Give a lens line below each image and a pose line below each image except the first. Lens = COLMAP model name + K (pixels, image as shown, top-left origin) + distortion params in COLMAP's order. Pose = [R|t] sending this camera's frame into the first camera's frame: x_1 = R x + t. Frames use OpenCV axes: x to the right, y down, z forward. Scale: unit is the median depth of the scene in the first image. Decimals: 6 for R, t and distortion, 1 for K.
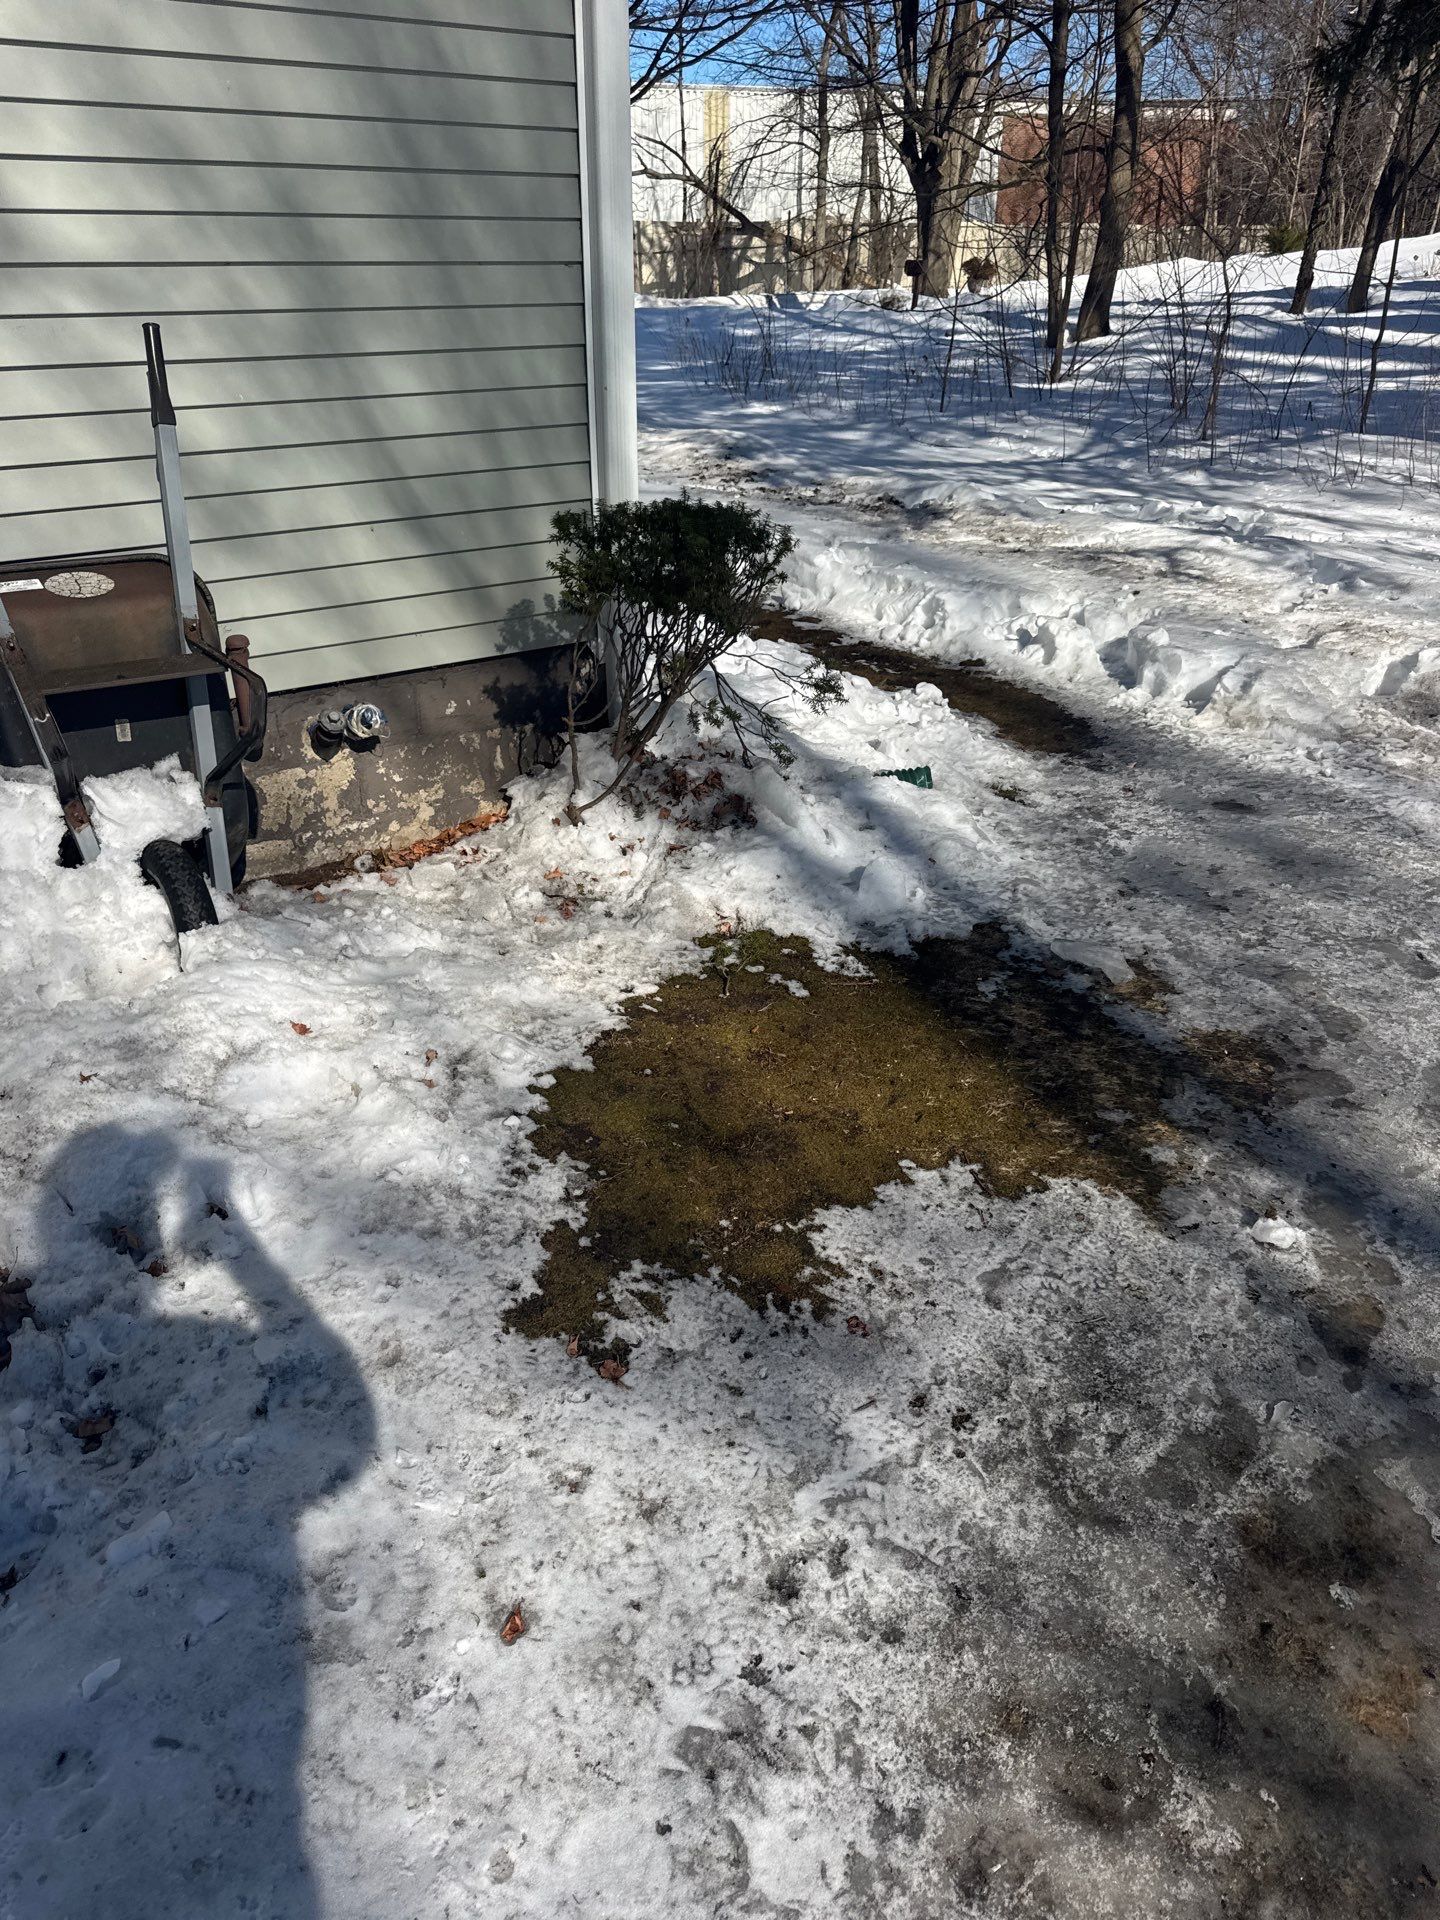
lens RADIAL K [[1325.9, 0, 741.7], [0, 1325.9, 966.7], [0, 0, 1]] dist [0.127407, -0.205239]
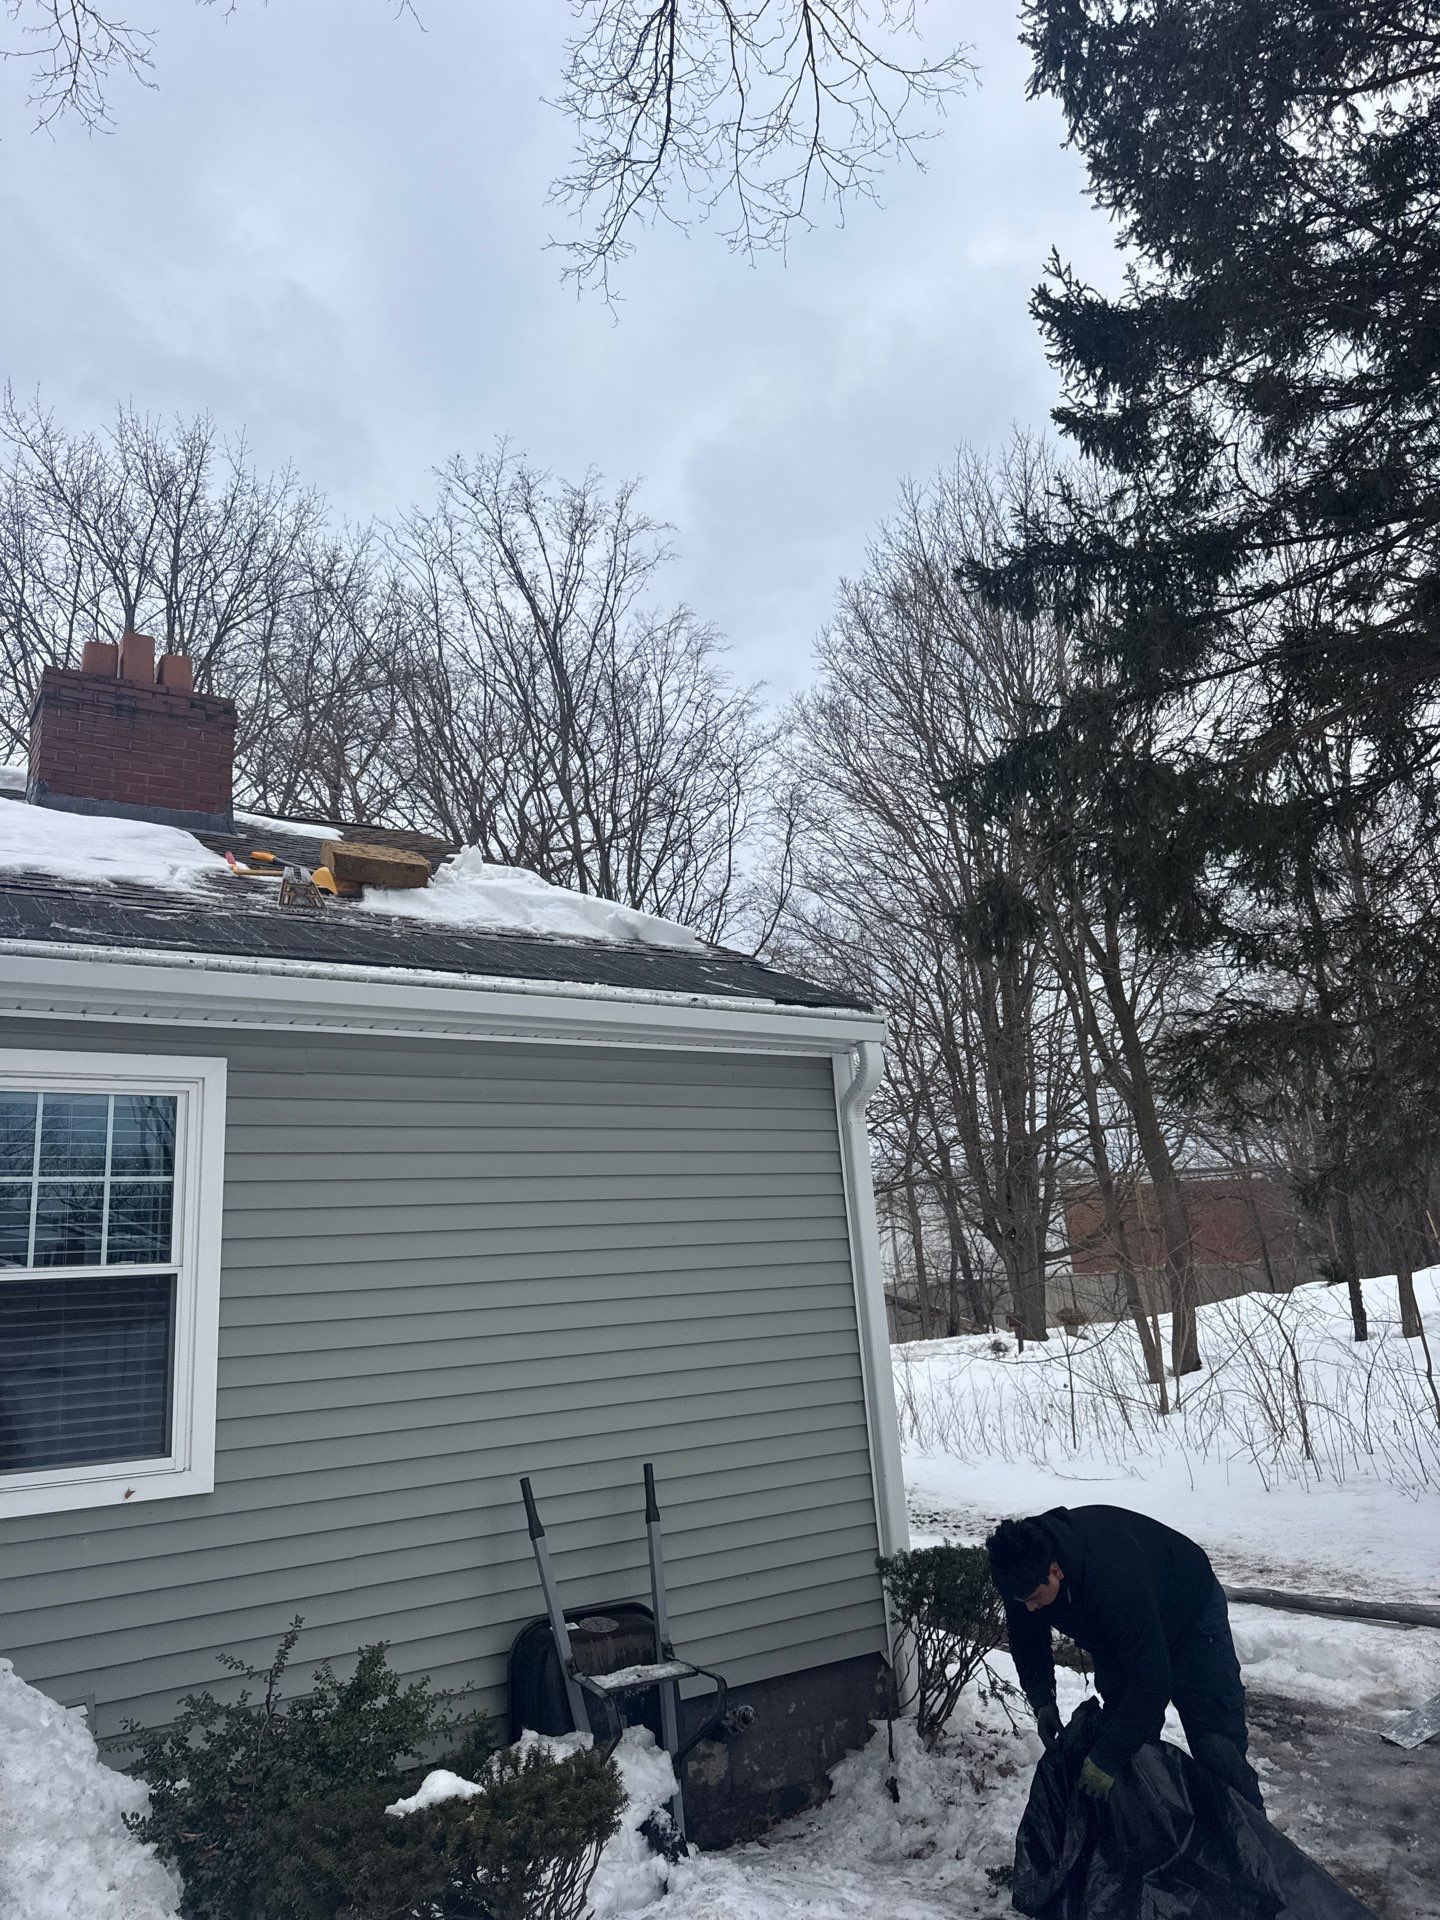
lens RADIAL K [[1325.9, 0, 741.7], [0, 1325.9, 966.7], [0, 0, 1]] dist [0.127407, -0.205239]
pose [[0.992038, -0.116580, -0.047647, -0.112824], [0.053819, 0.734462, -0.676513, 0.190174], [0.113862, 0.668562, 0.734888, -0.550295]]
